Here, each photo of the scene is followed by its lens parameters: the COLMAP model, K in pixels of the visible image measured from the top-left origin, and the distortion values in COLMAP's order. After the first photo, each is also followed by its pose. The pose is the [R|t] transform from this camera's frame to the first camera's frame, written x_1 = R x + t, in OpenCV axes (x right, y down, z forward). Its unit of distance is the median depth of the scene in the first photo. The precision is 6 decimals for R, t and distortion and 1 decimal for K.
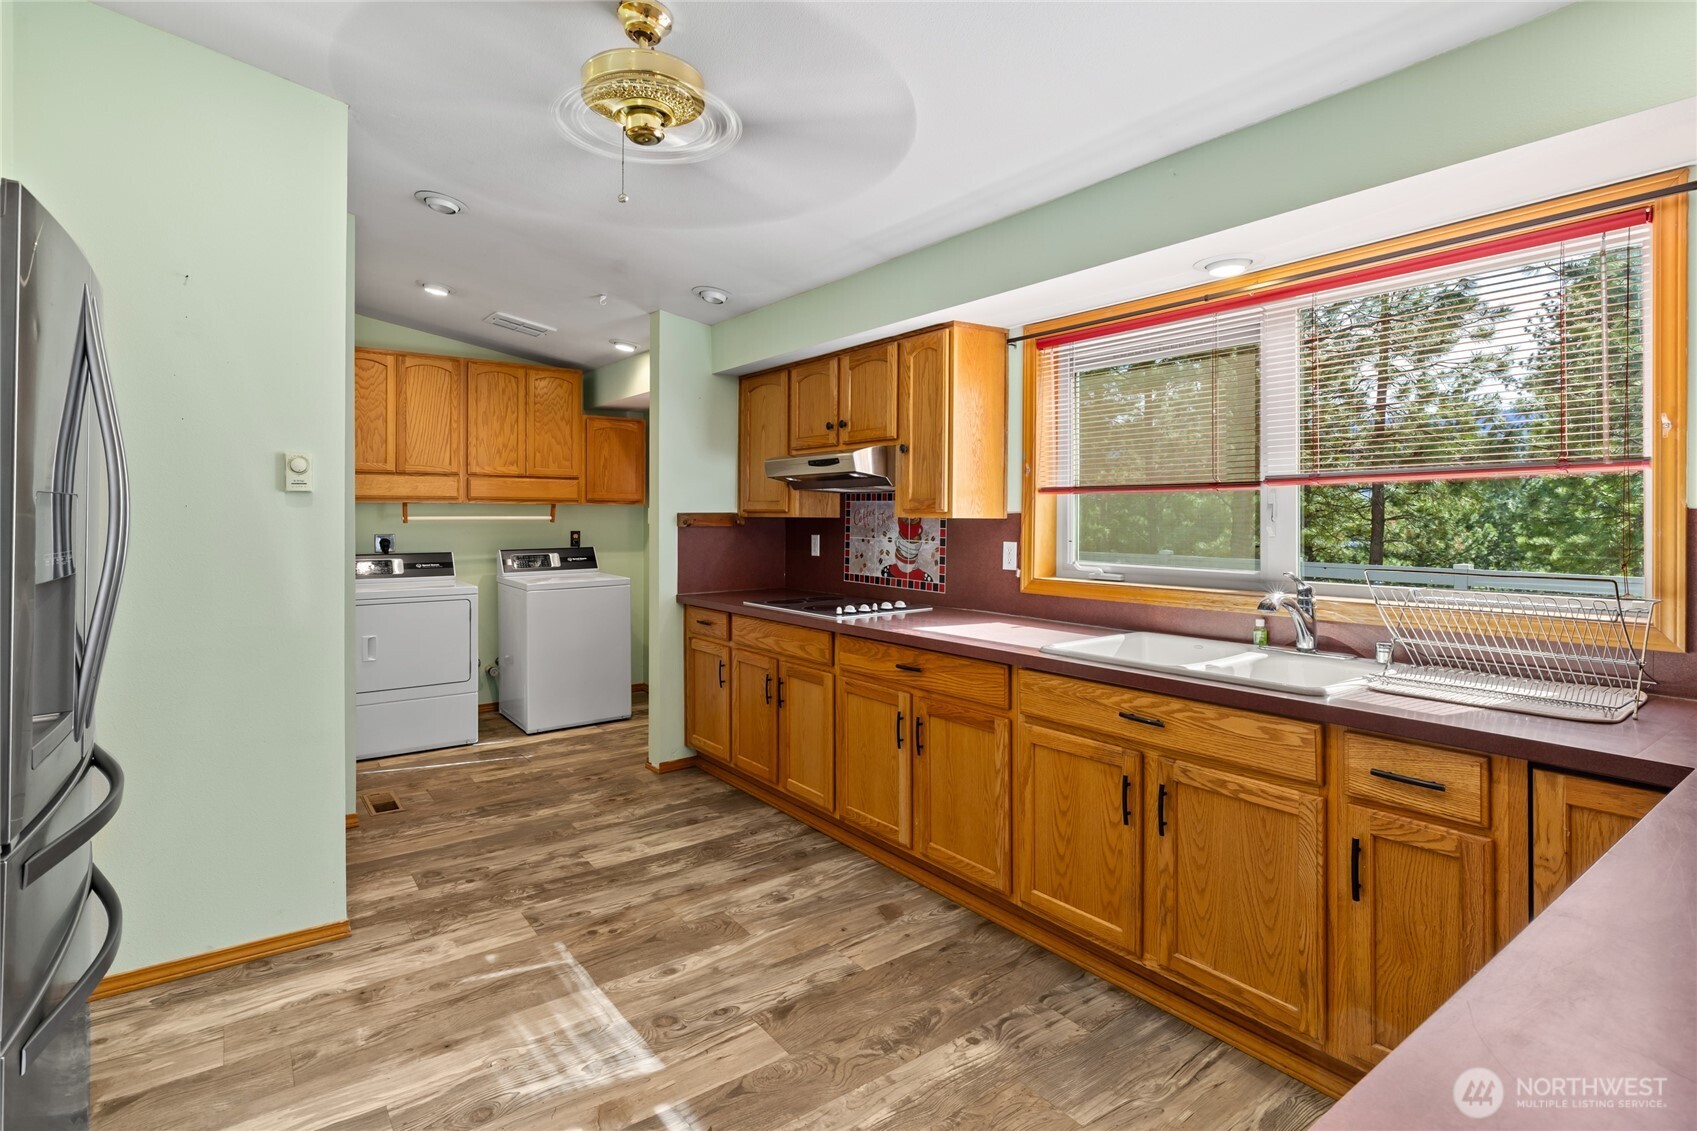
lens RADIAL K [[848.8, 0, 843.3], [0, 848.8, 516.0], [0, 0, 1]] dist [-0.001987, 0.000003]
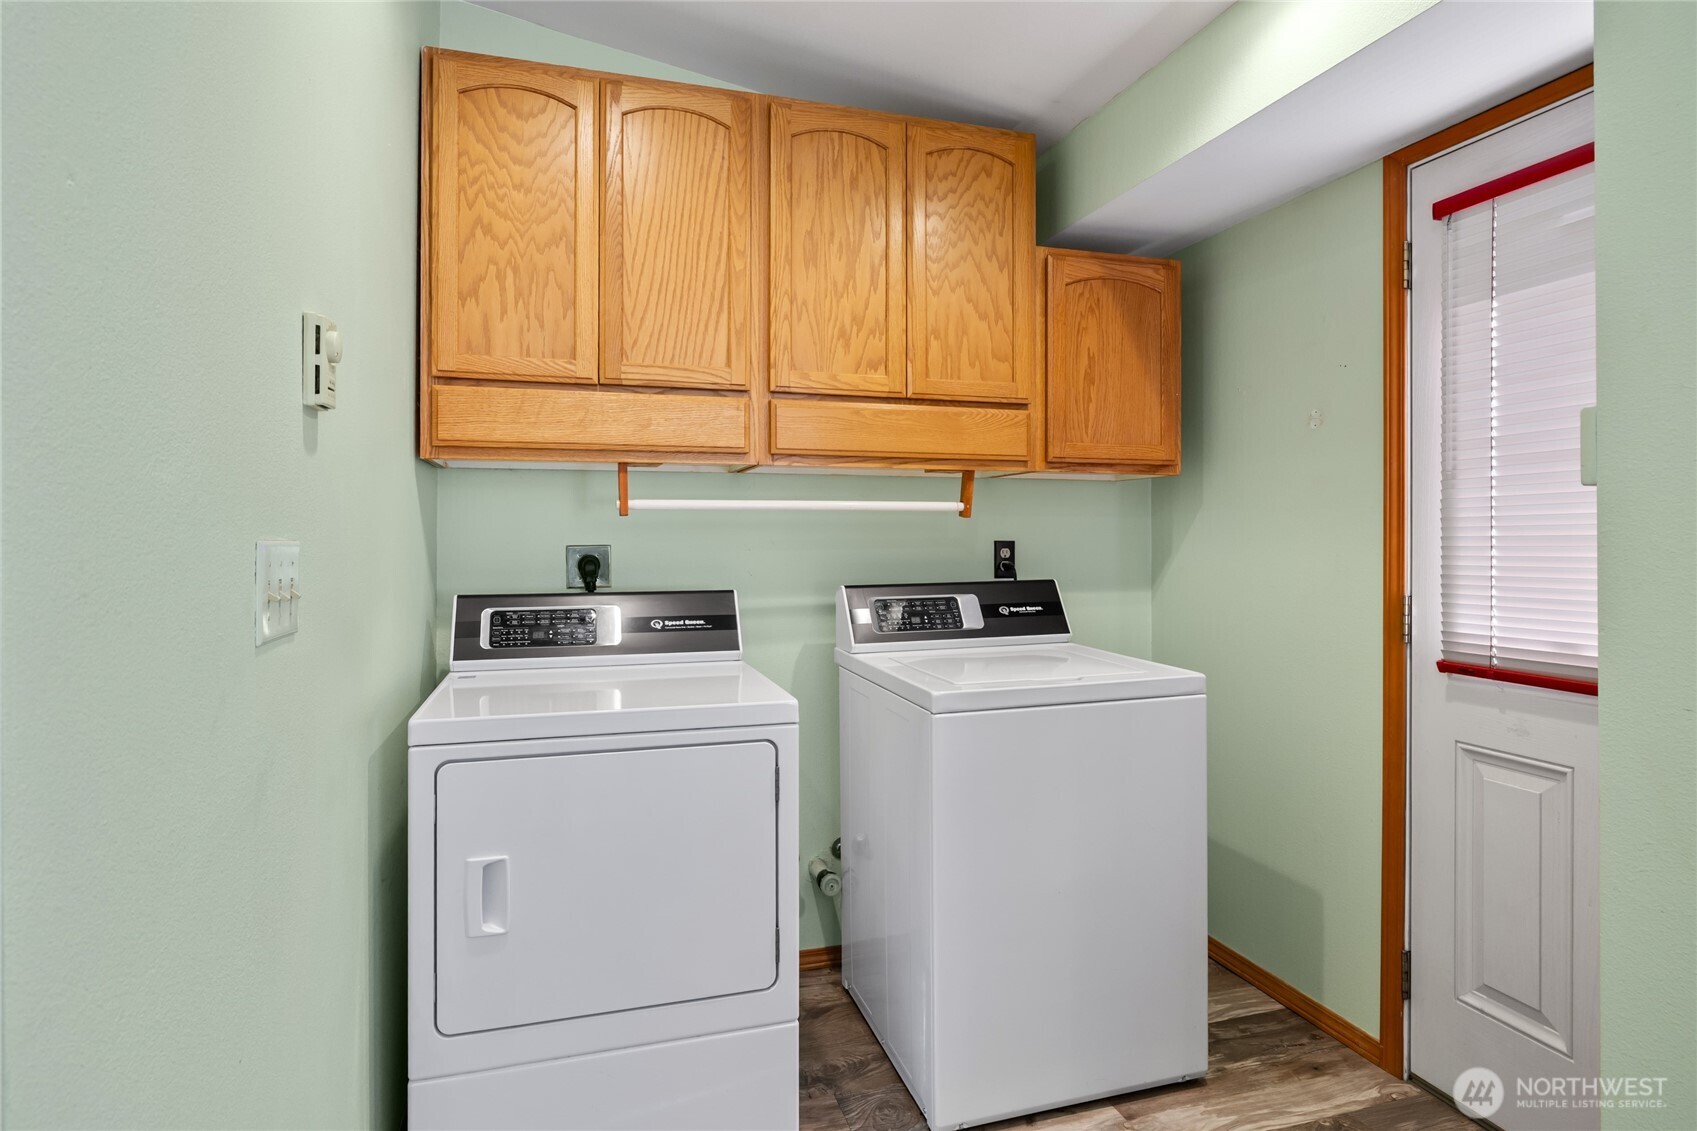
lens RADIAL K [[914.9, 0, 847.6], [0, 914.9, 540.3], [0, 0, 1]] dist [0.000167, 0.000025]
pose [[0.941289, 0.000168, -0.337601, -0.269663], [0.001063, 0.999993, 0.003461, 0.018020], [0.337599, -0.003617, 0.941283, 0.622087]]
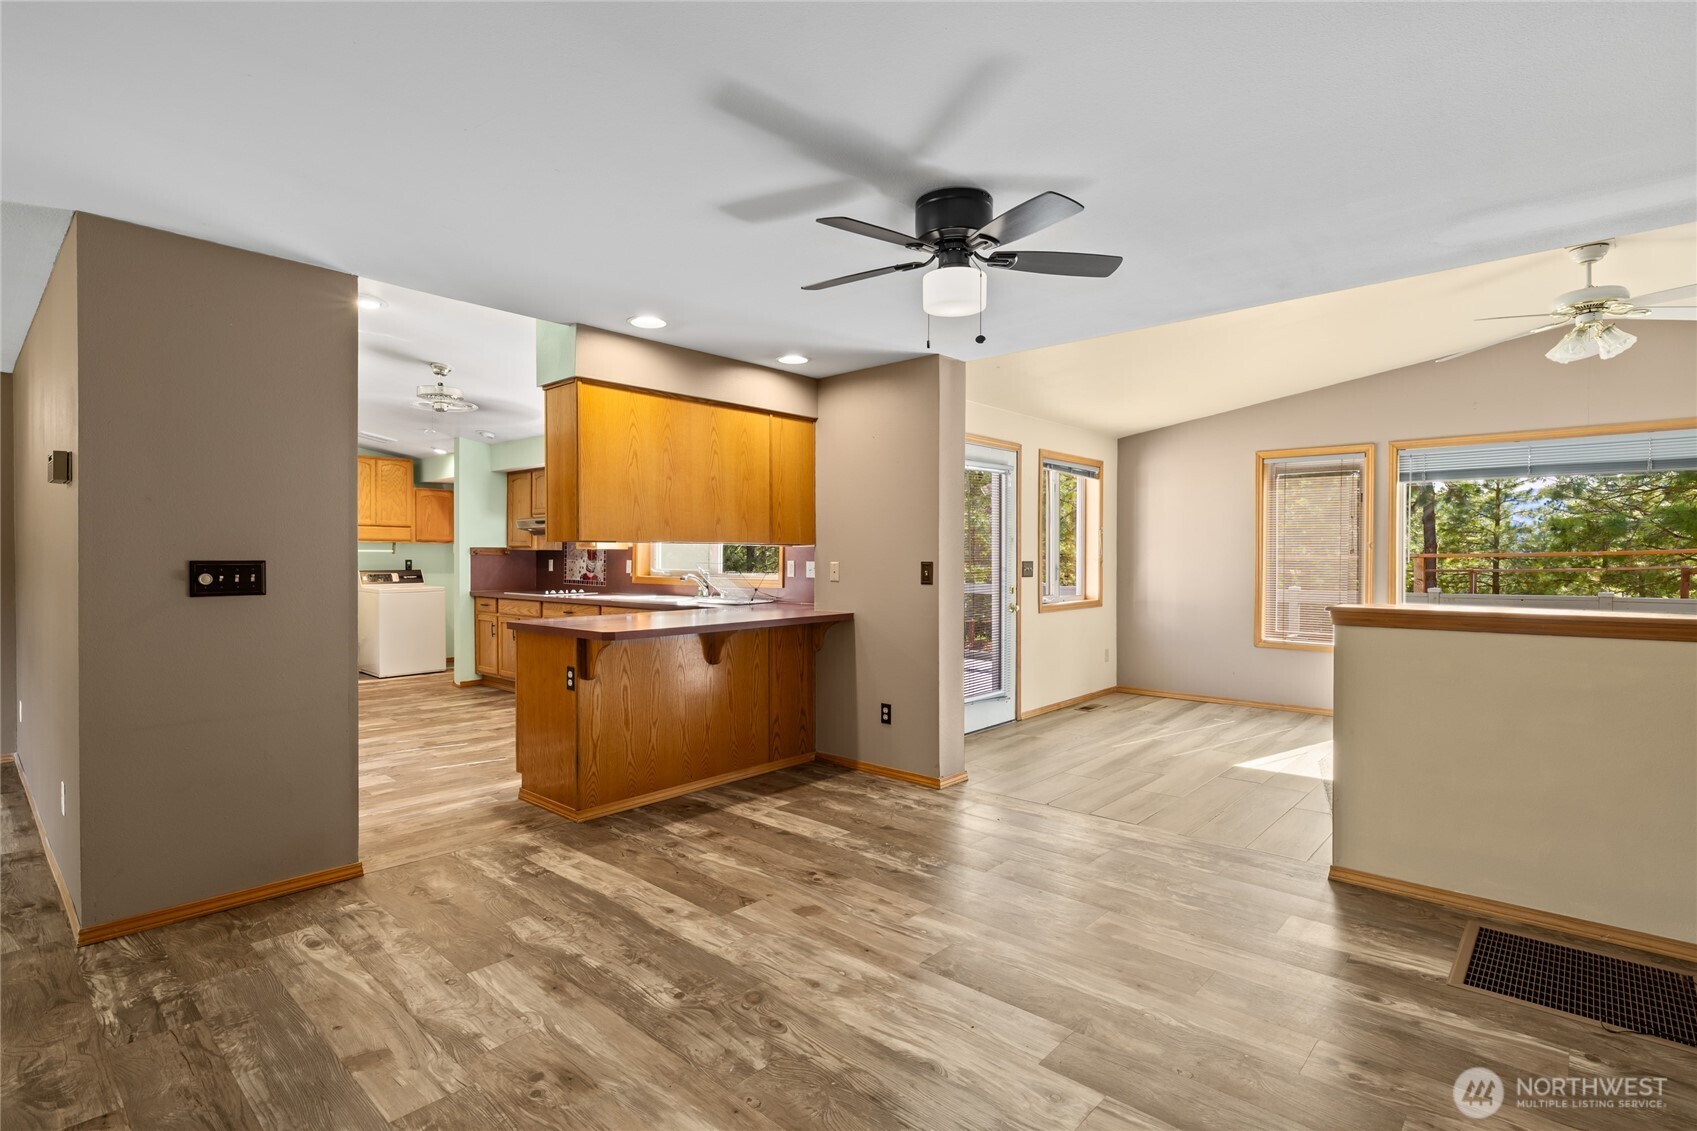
lens RADIAL K [[822.2, 0, 848.5], [0, 822.2, 565.5], [0, 0, 1]] dist [-0.008936, 0.000325]
pose [[0.980595, -0.001561, 0.196038, 0.218177], [-0.000265, 0.999957, 0.009290, 0.015806], [-0.196044, -0.009162, 0.980552, -0.762299]]
